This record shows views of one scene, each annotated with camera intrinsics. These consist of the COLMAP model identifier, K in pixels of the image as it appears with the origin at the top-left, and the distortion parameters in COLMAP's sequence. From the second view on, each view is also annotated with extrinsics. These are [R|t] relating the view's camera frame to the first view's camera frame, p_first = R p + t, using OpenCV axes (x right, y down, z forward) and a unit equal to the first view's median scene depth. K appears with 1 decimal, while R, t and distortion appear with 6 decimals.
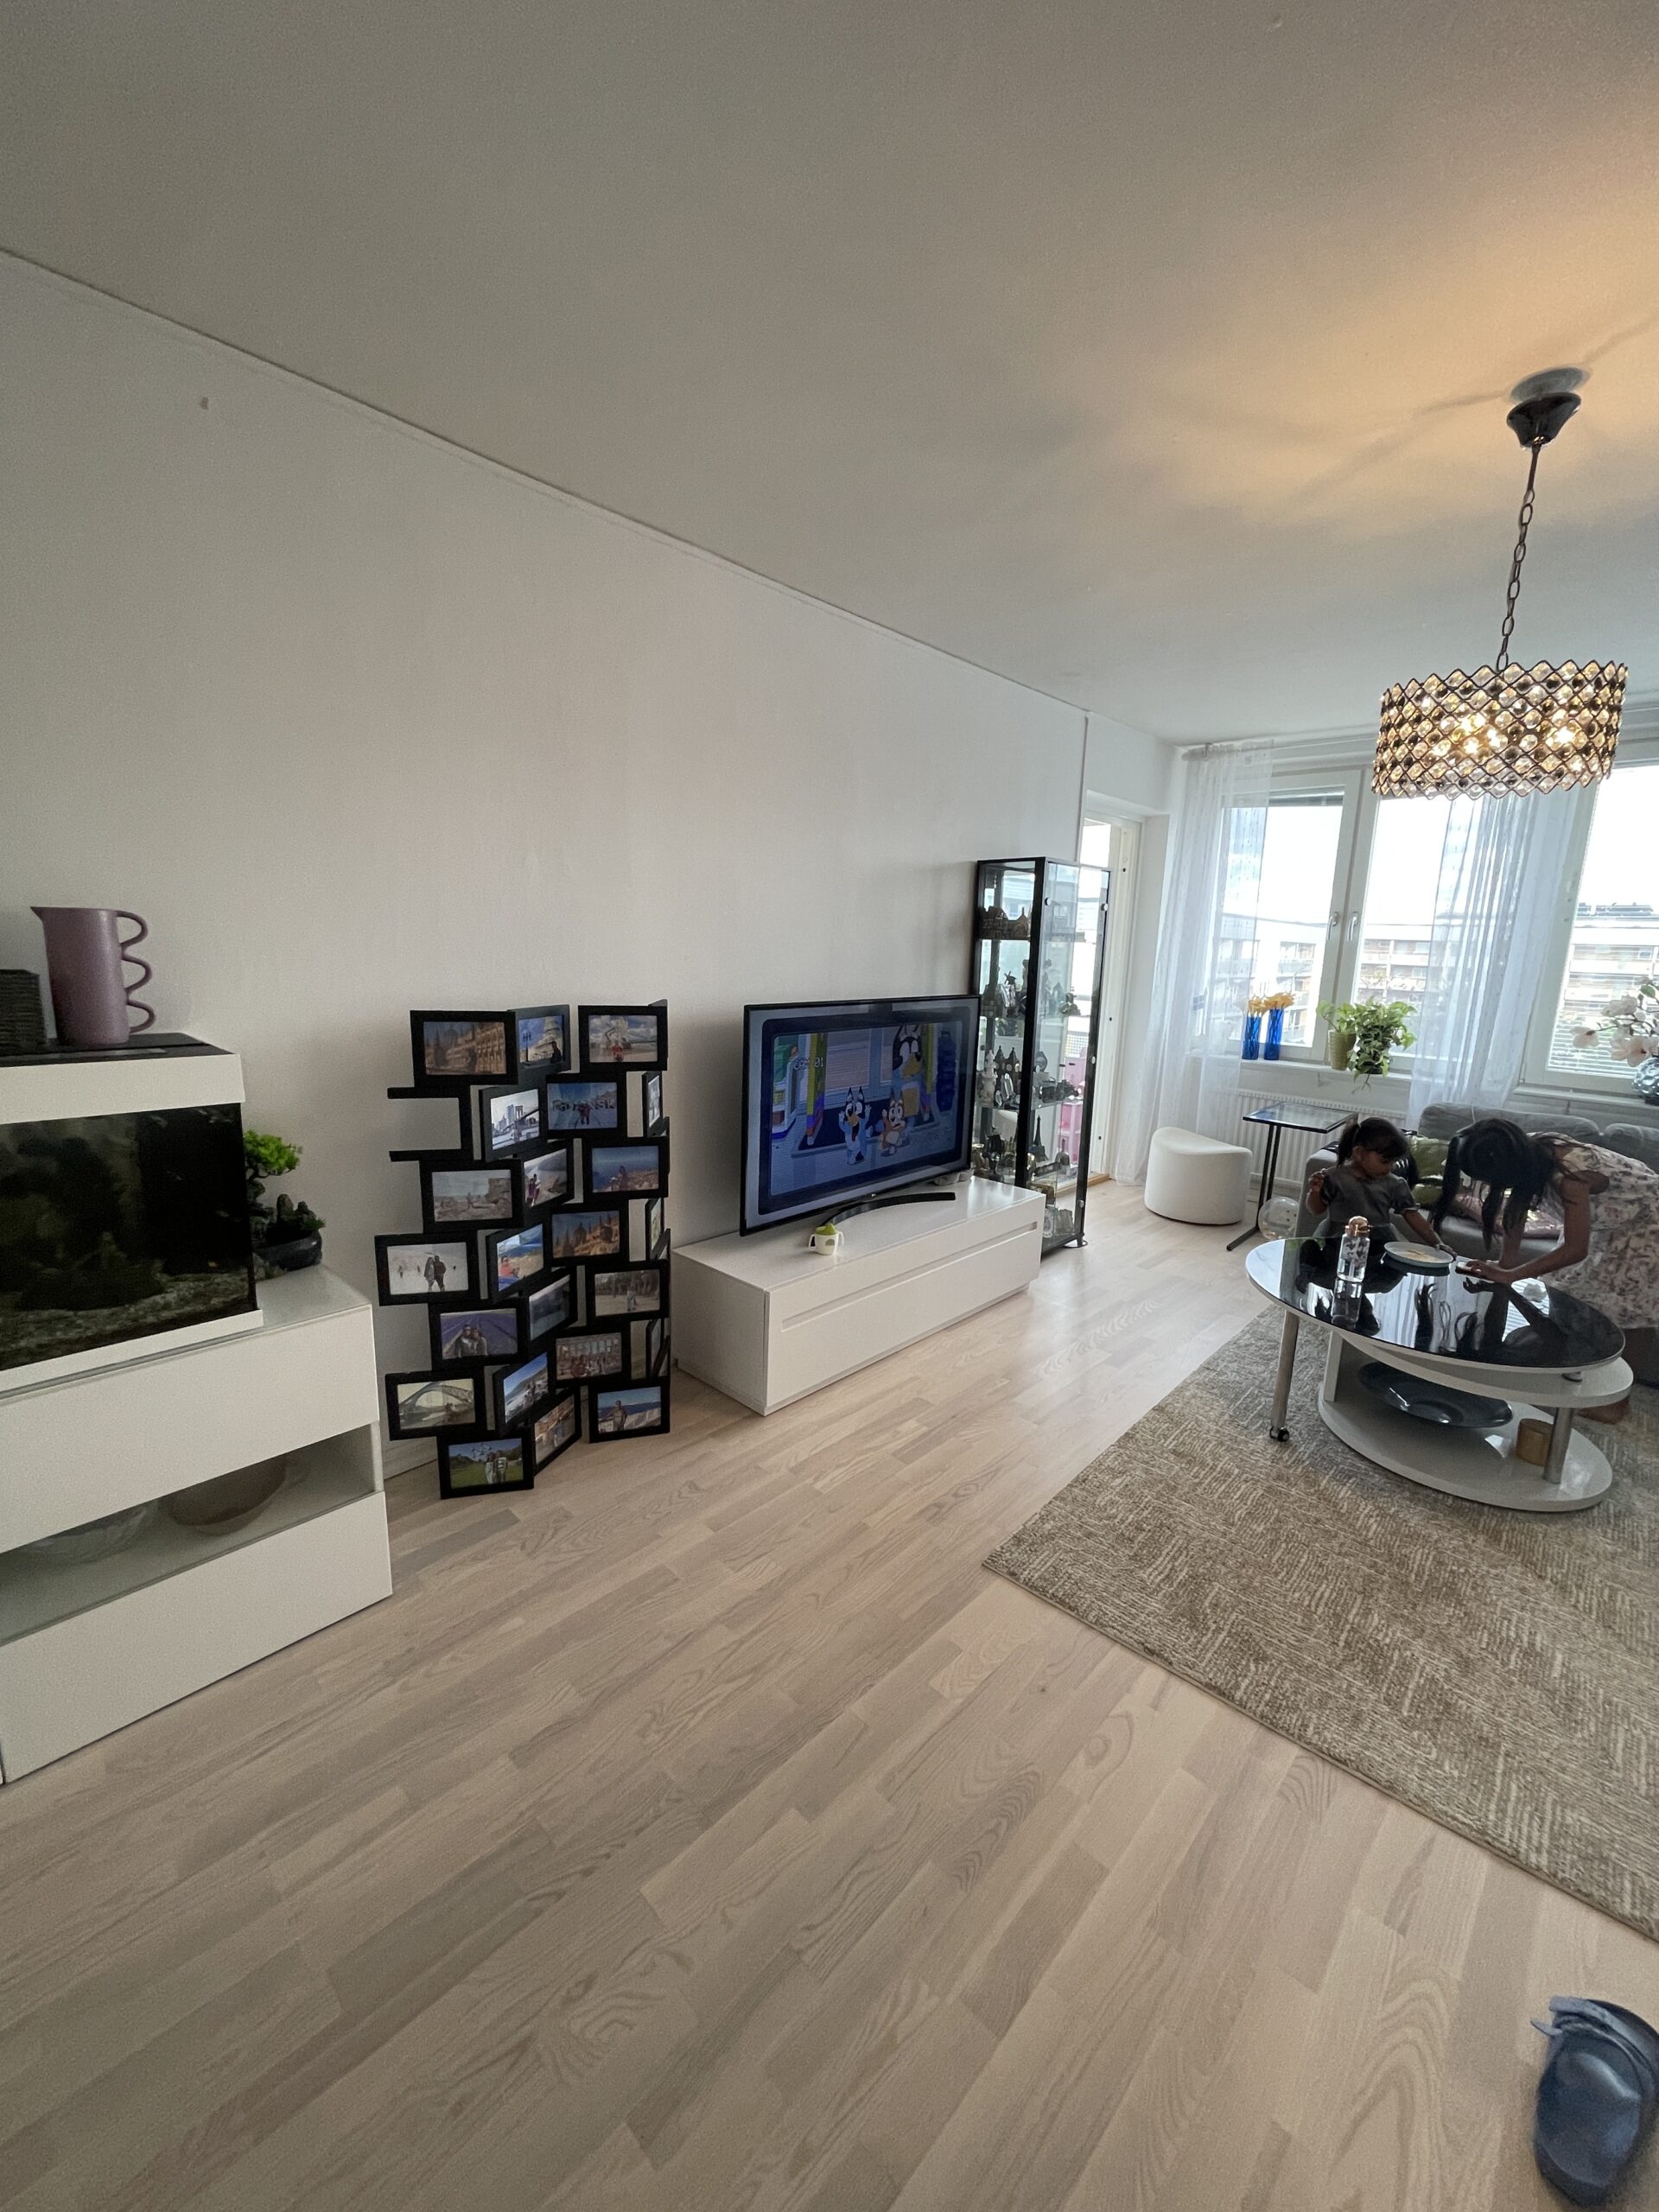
lens RADIAL K [[893.3, 0, 829.5], [0, 893.3, 1106.0], [0, 0, 1]] dist [-0.063003, 0.008459]
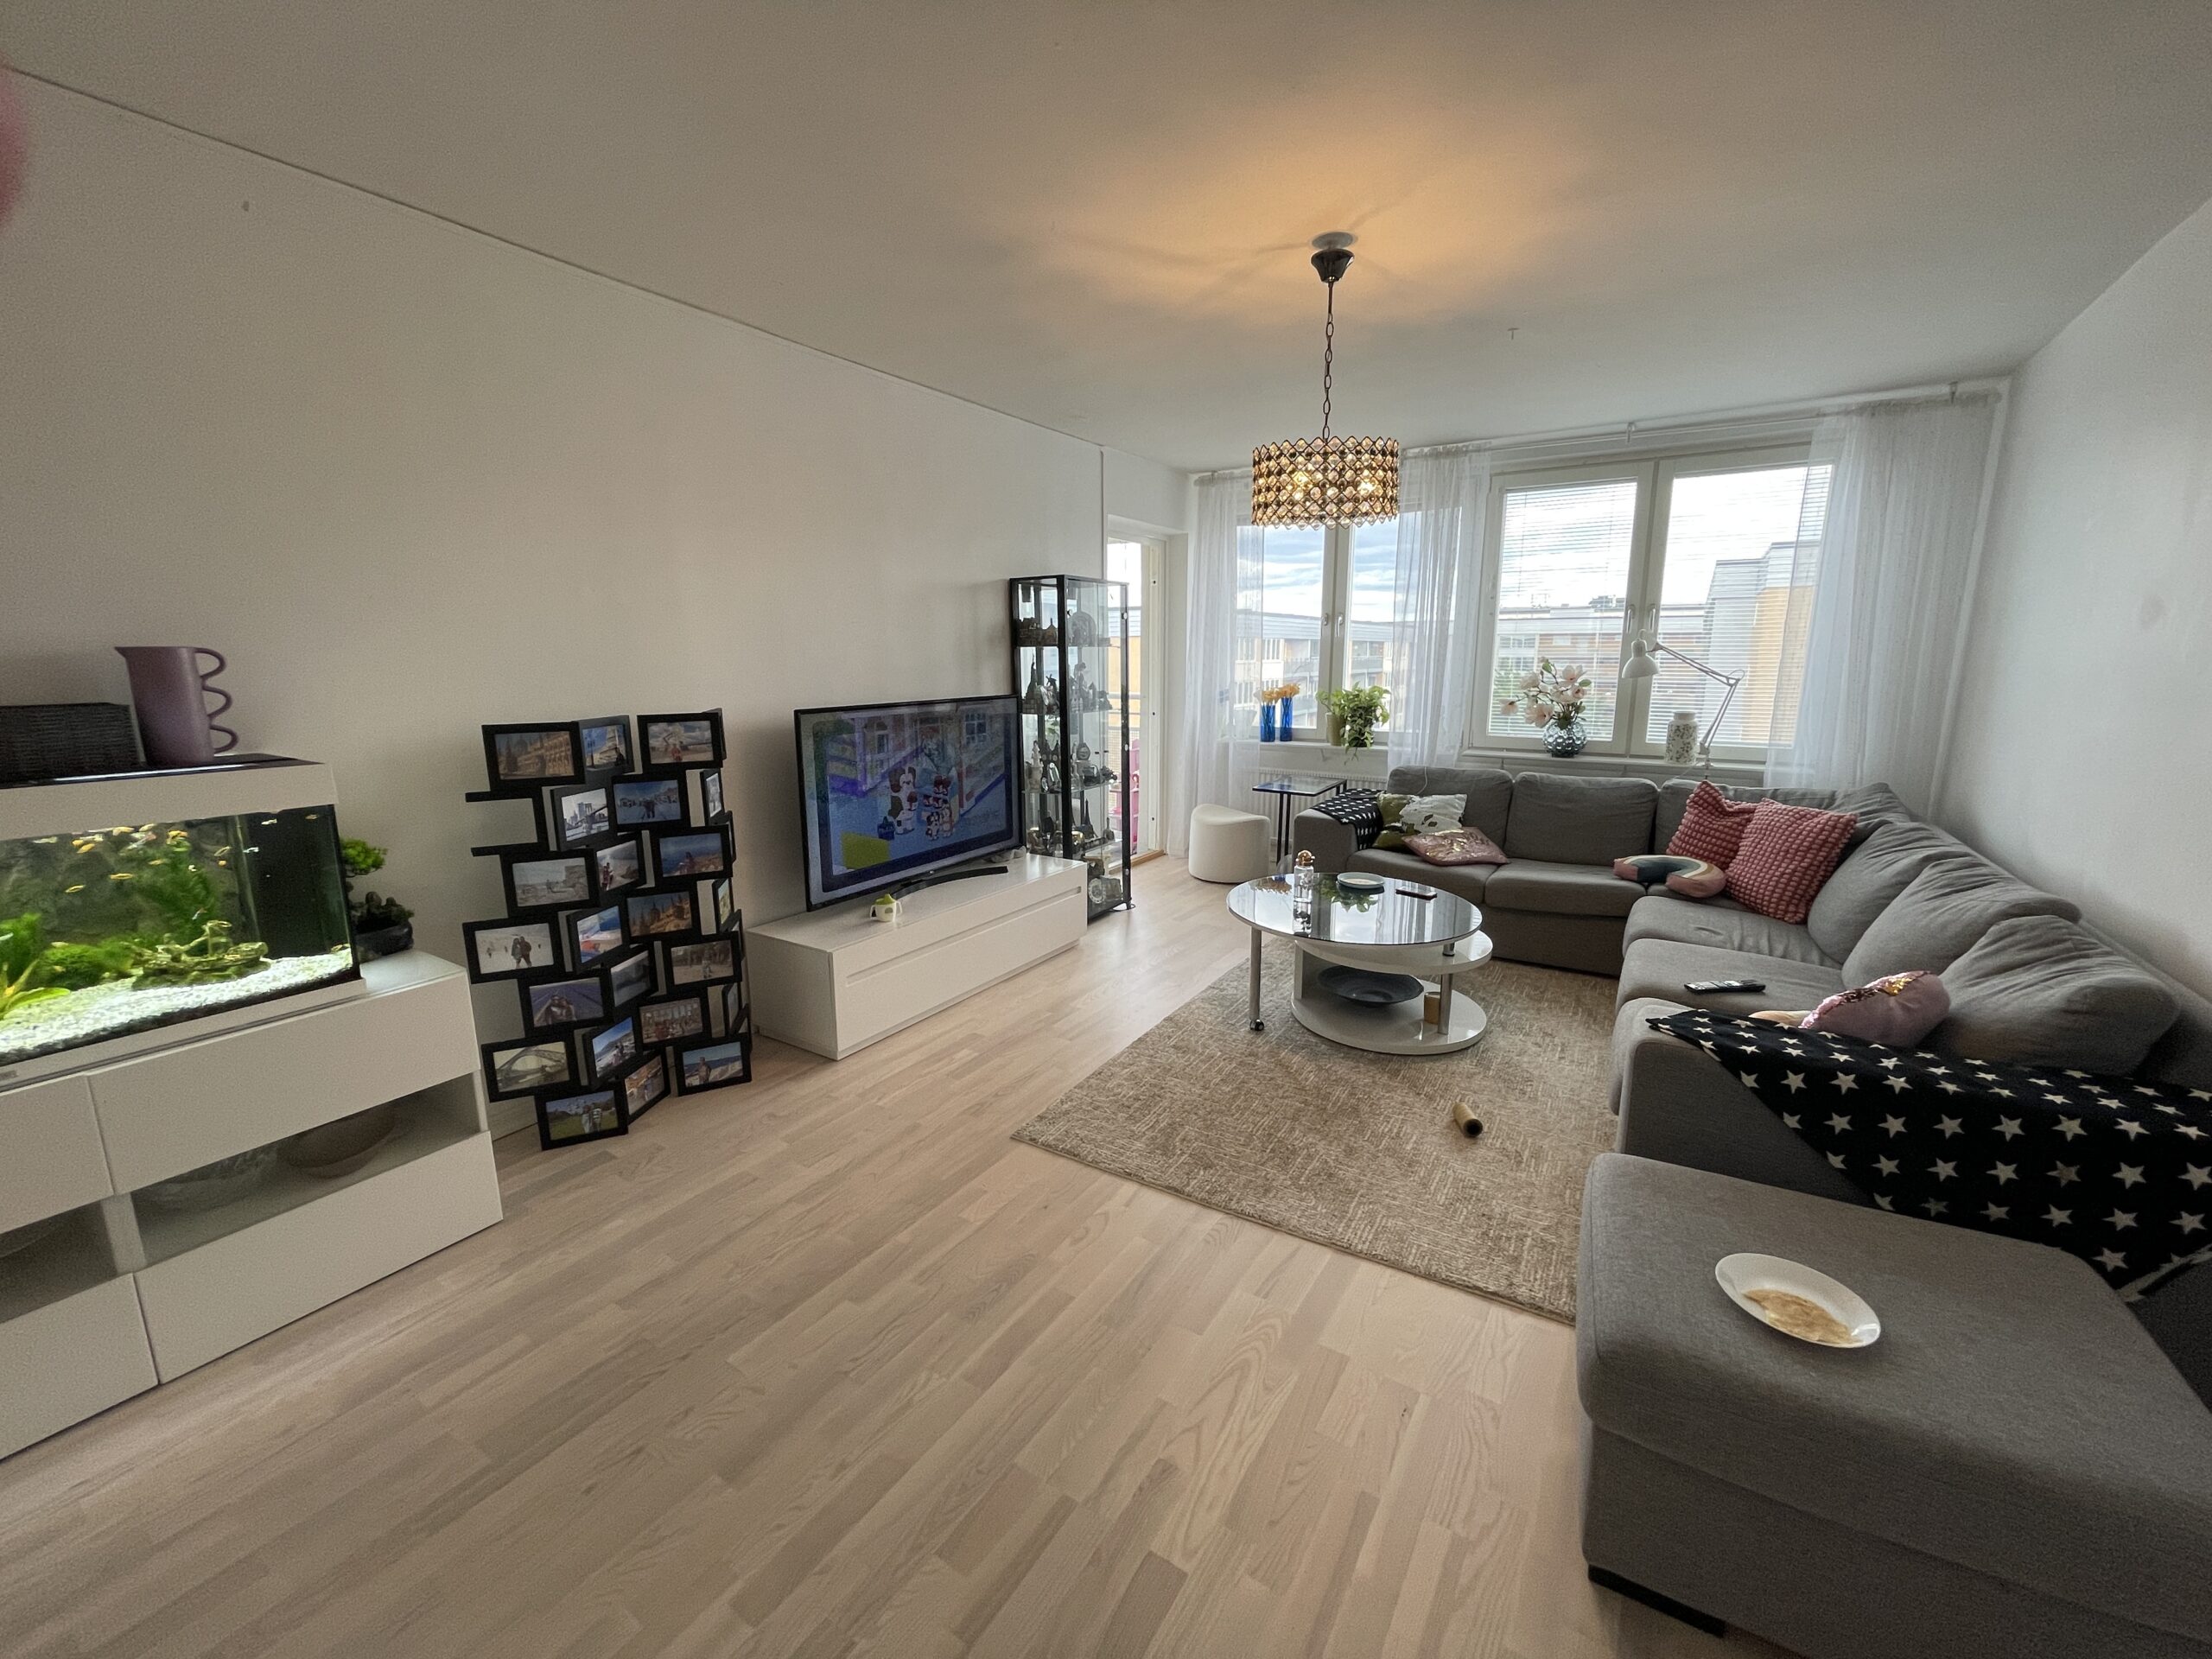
lens RADIAL K [[893.3, 0, 1139.4], [0, 893.3, 826.0], [0, 0, 1]] dist [-0.063003, 0.008459]
pose [[0.974167, -0.070816, 0.214439, 0.101085], [0.068454, 0.997484, 0.018429, 0.054822], [-0.215205, -0.003273, 0.976563, -0.259948]]
